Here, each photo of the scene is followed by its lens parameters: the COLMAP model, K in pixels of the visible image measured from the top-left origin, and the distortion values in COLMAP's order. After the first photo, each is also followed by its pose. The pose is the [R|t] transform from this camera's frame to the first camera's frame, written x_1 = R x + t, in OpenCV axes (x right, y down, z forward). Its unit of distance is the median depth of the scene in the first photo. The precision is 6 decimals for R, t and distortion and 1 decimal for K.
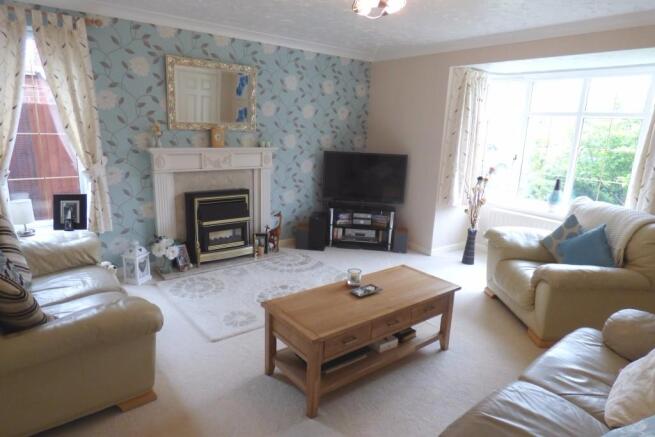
lens RADIAL K [[398.3, 0, 327.2], [0, 398.3, 214.5], [0, 0, 1]] dist [-0.014739, -0.001723]
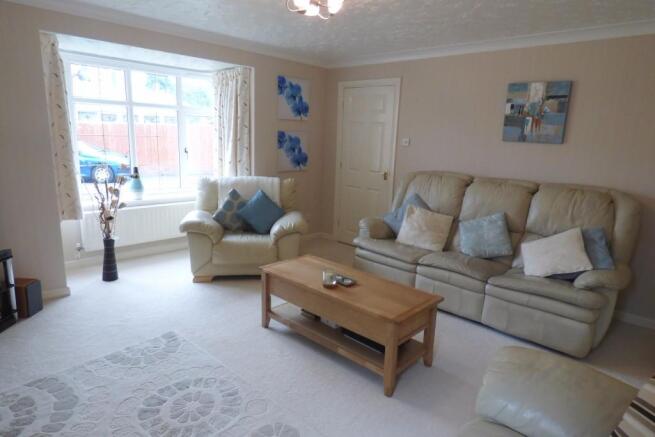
lens RADIAL K [[400.0, 0, 327.5], [0, 400.0, 218.5], [0, 0, 1]] dist [-0.004575, -0.000393]
pose [[-0.131863, -0.252489, 0.958573, -0.535061], [0.180902, 0.944648, 0.273706, -0.163298], [-0.974621, 0.209500, -0.078888, 0.644066]]
